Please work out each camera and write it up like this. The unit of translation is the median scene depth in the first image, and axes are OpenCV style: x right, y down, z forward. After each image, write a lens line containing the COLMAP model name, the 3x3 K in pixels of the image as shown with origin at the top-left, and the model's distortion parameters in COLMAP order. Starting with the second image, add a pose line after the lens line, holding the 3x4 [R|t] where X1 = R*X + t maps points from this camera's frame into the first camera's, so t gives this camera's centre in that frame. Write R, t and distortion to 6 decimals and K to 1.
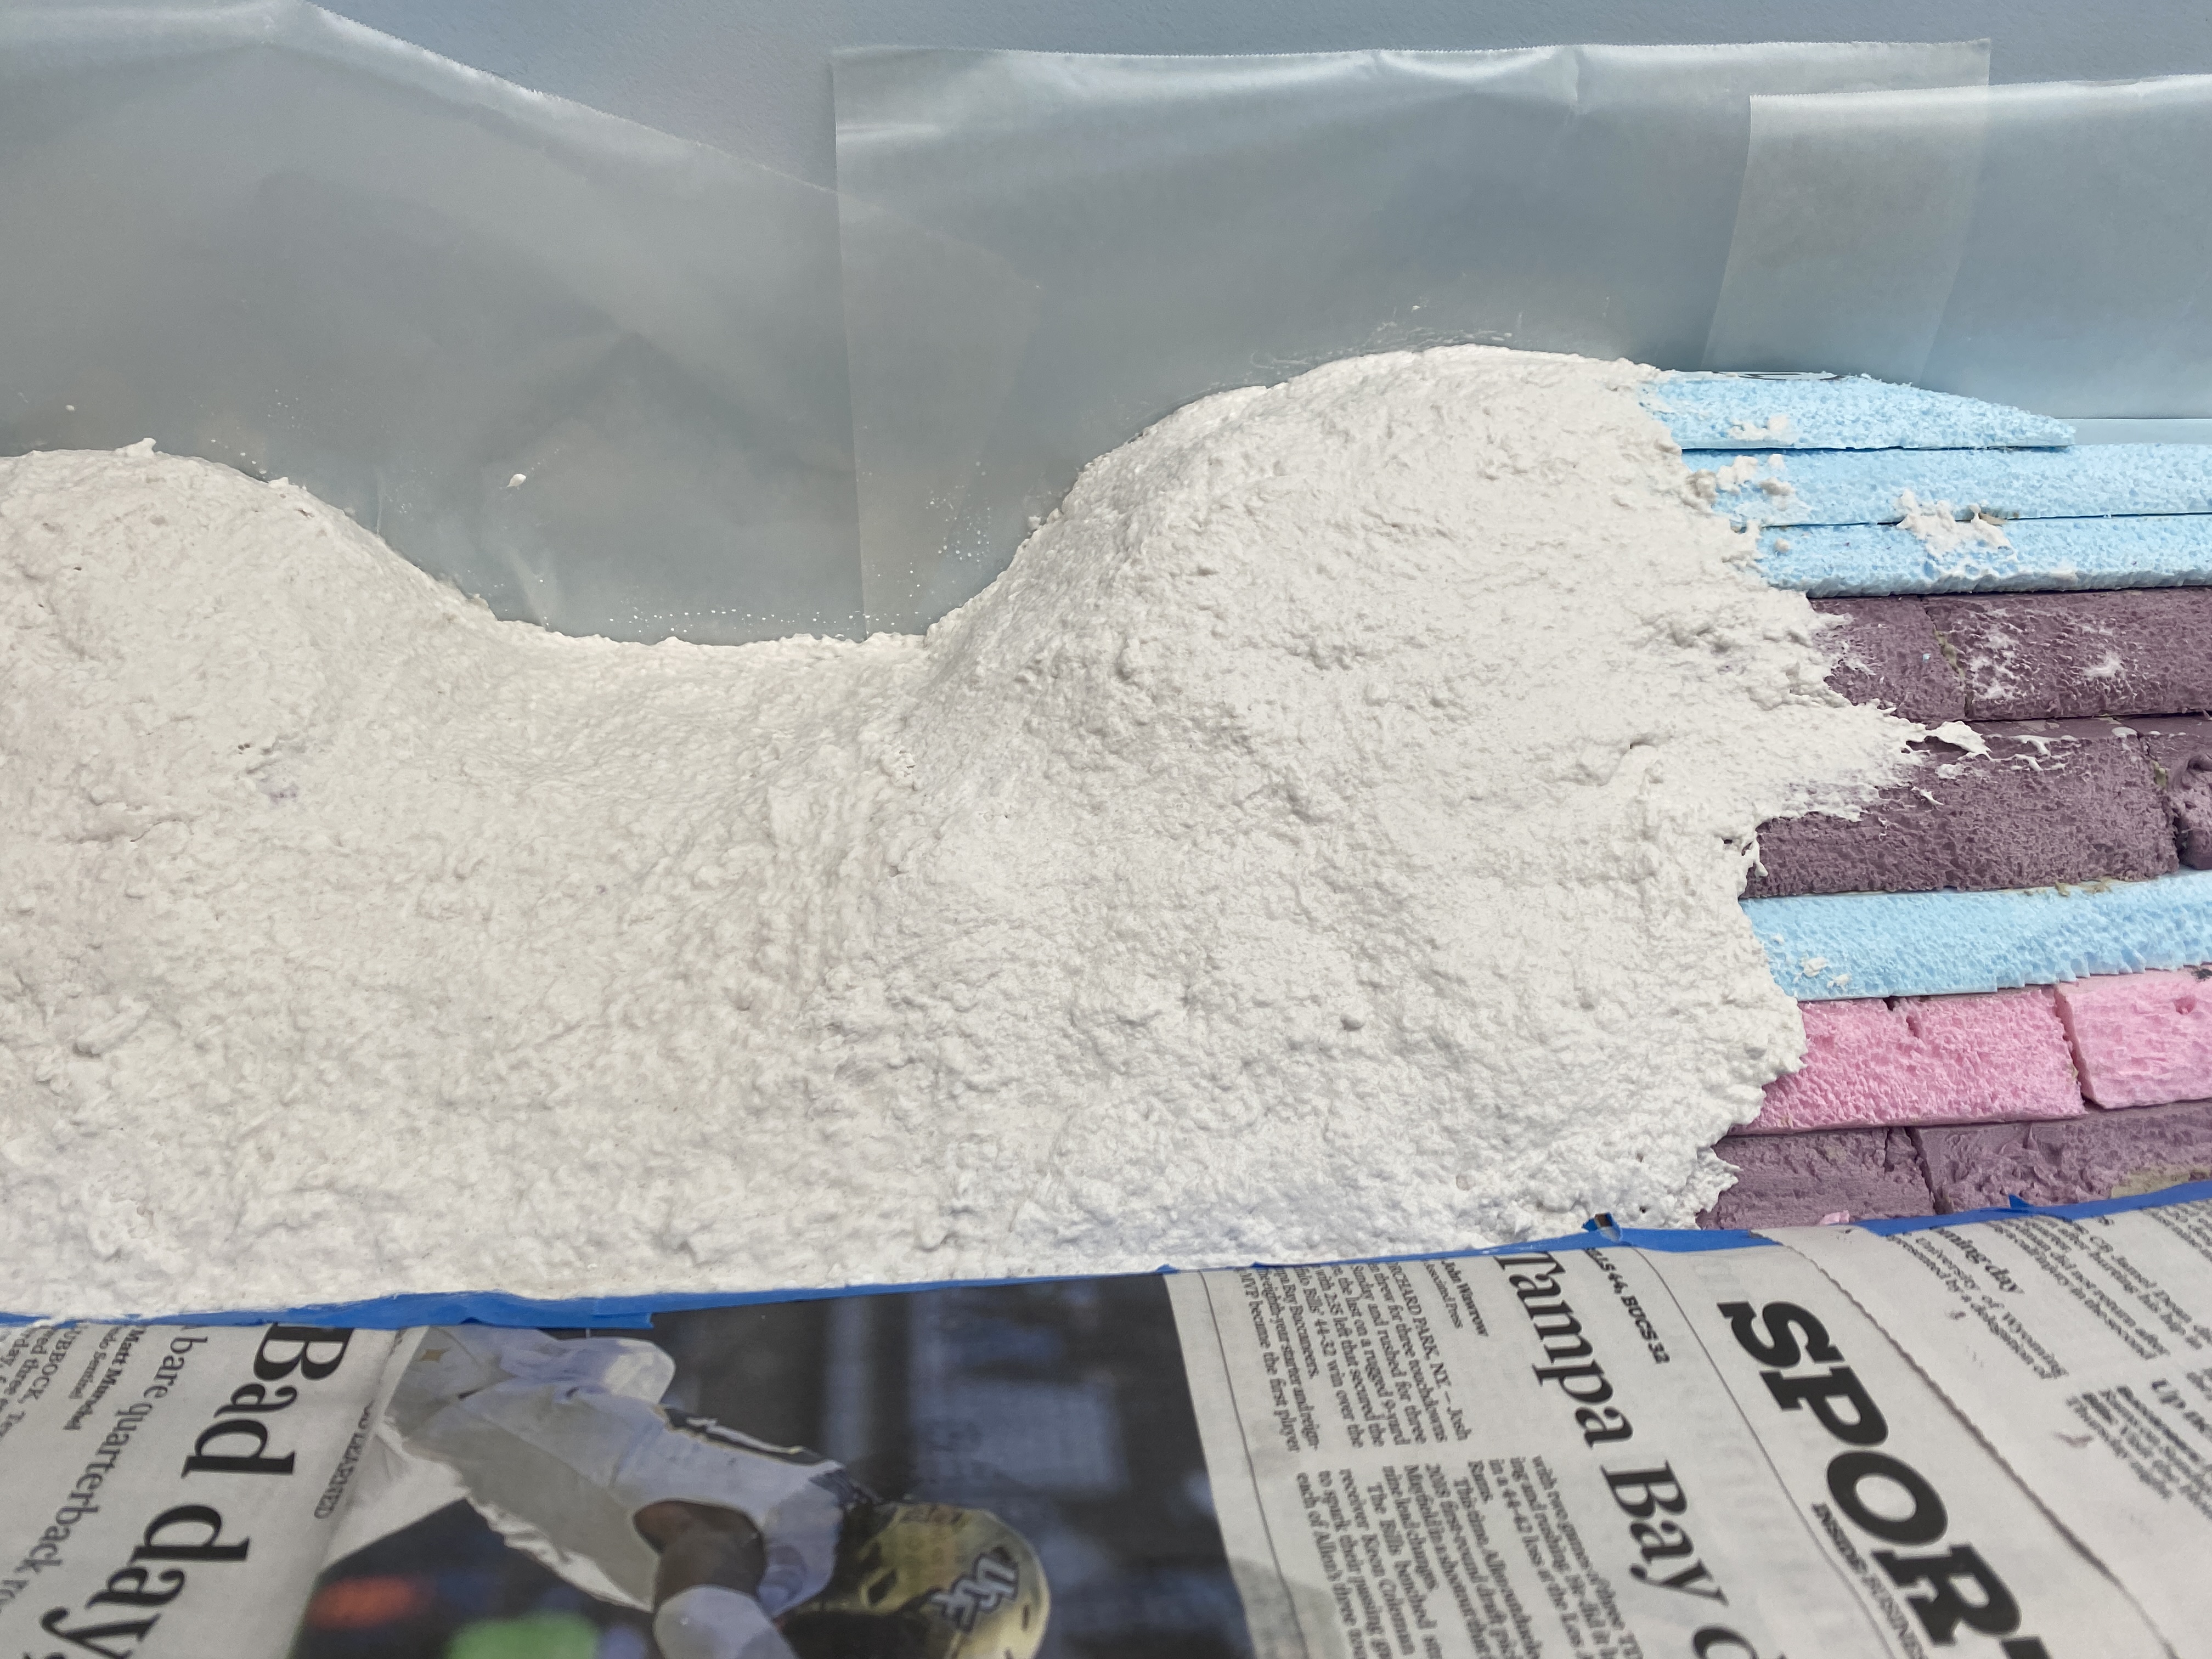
lens RADIAL K [[1676.8, 0, 1065.7], [0, 1676.8, 833.6], [0, 0, 1]] dist [0.007287, 0.007871]
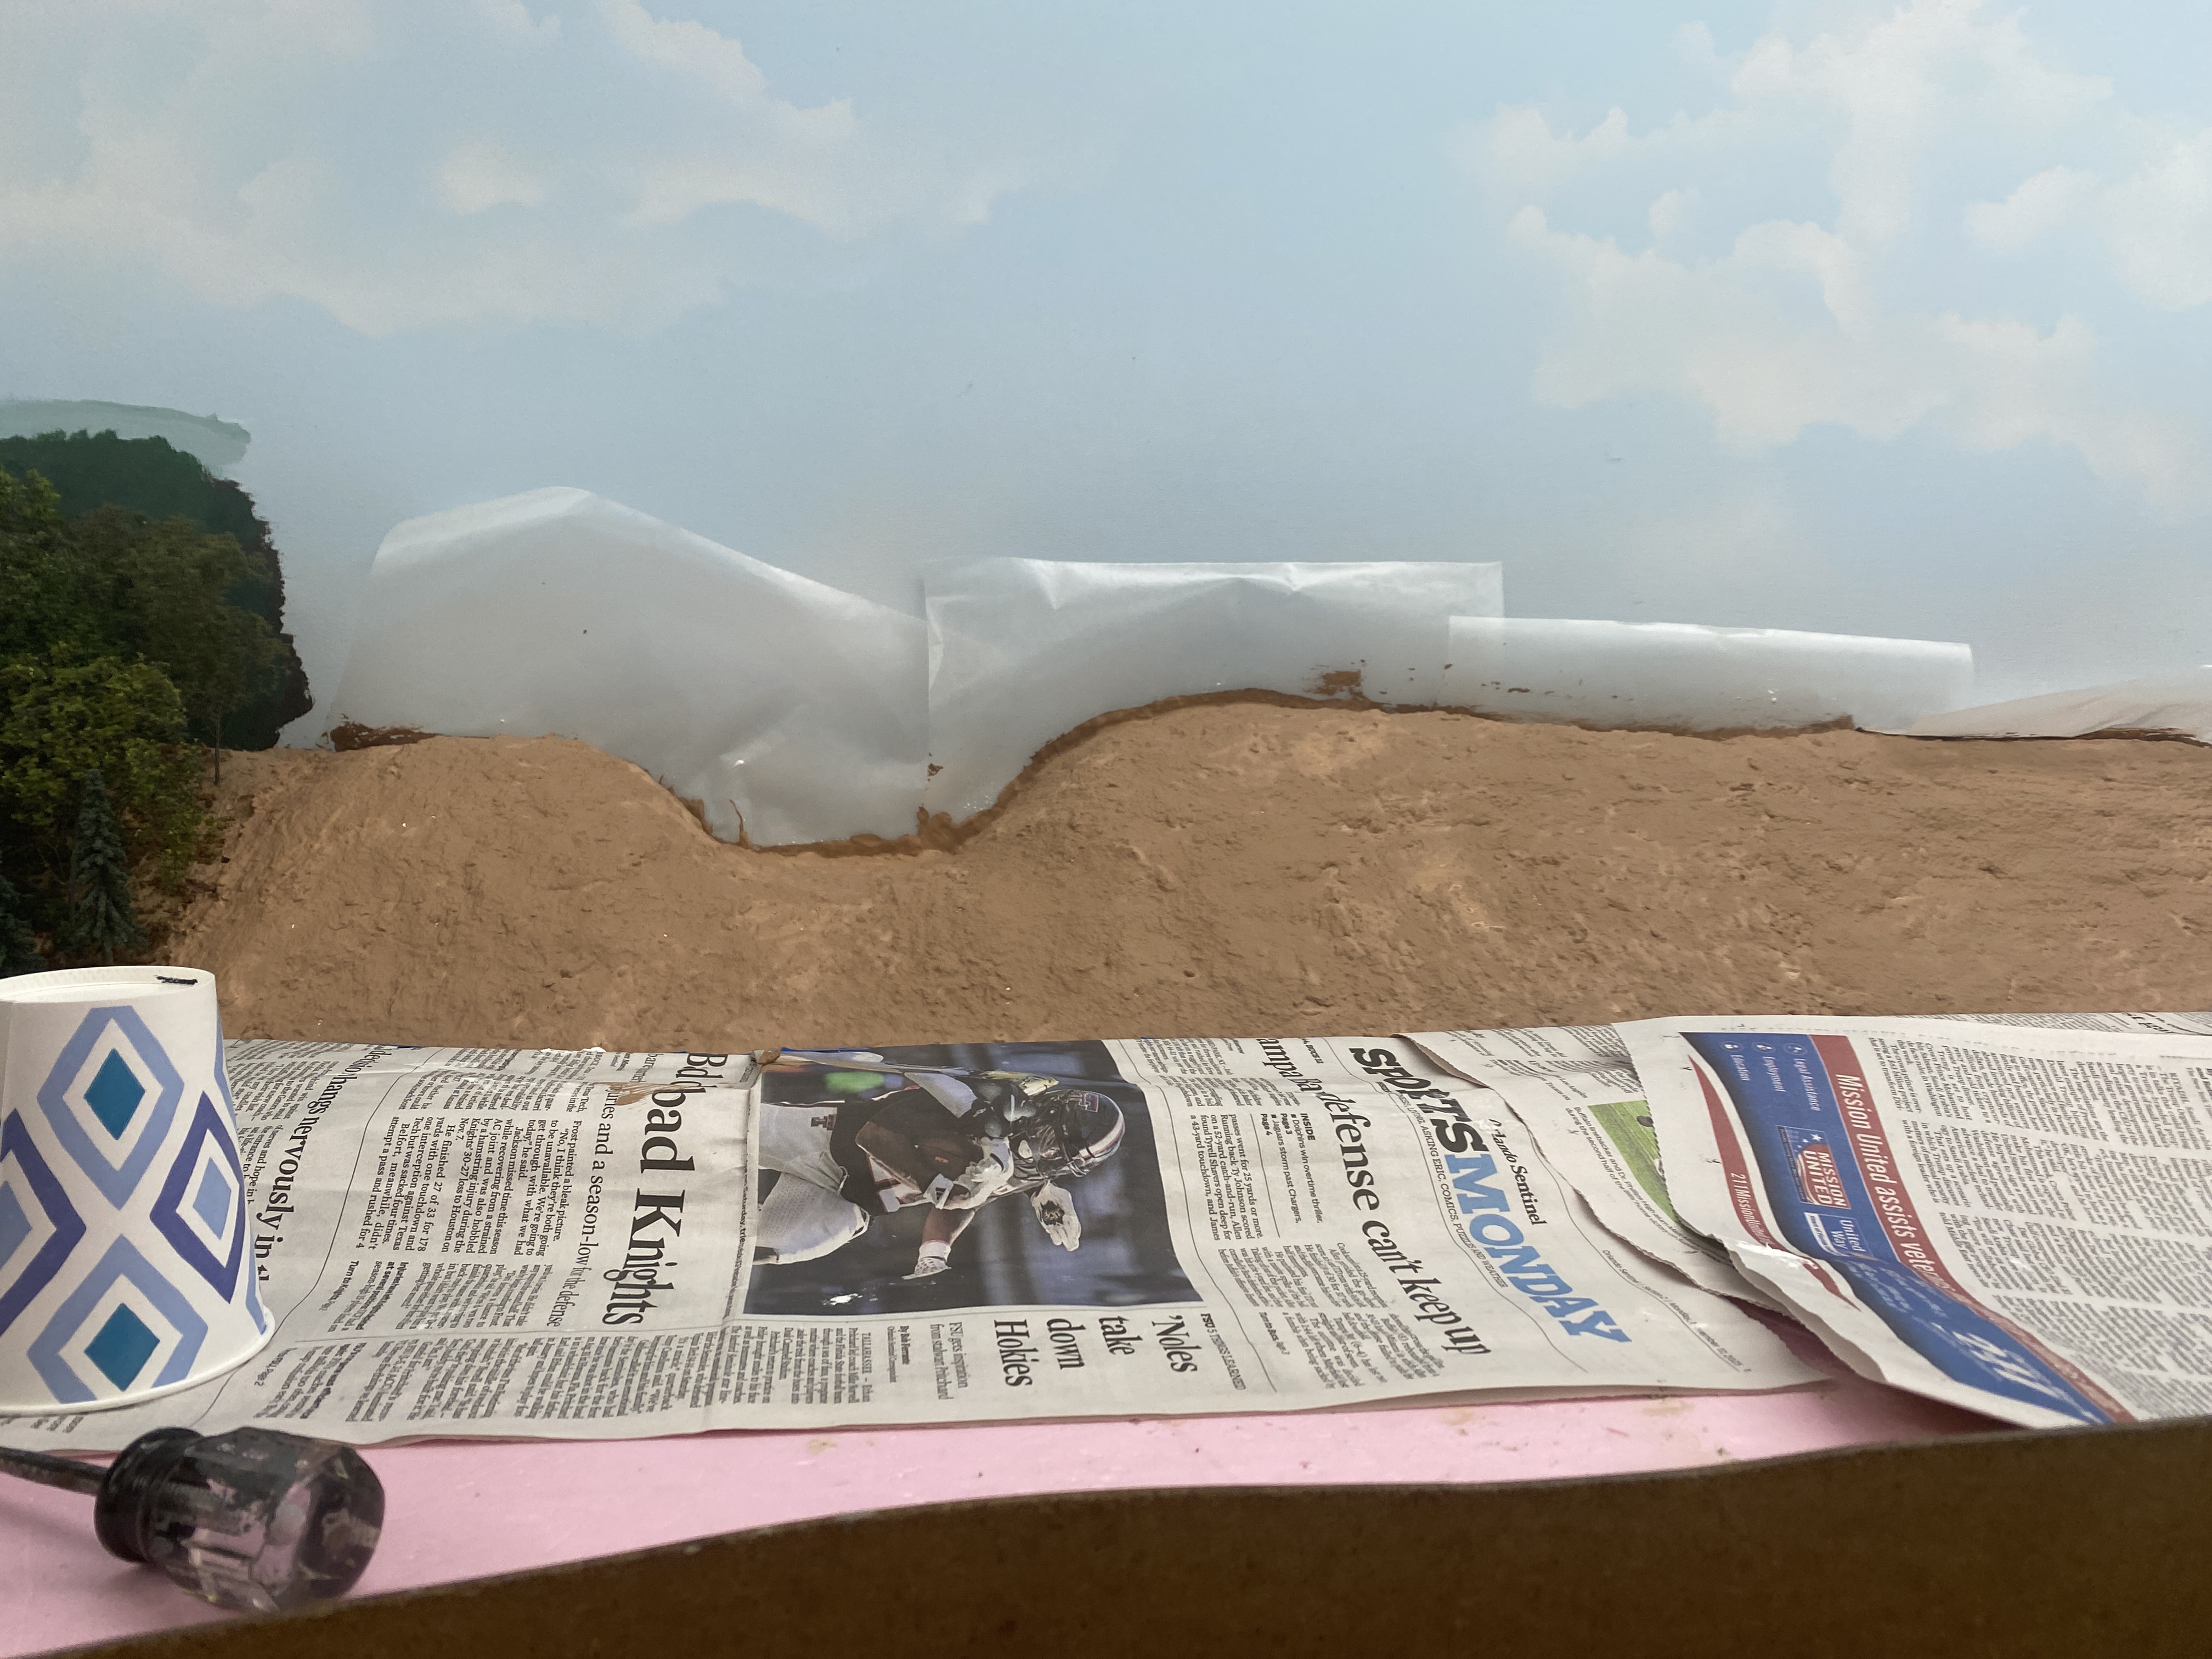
lens RADIAL K [[1687.0, 0, 1106.0], [0, 1687.0, 829.5], [0, 0, 1]] dist [-0.004666, 0.009989]
pose [[0.997225, 0.005054, 0.074269, -0.081449], [0.018747, 0.948486, -0.316264, 0.589542], [-0.072041, 0.316779, 0.945760, -0.980944]]
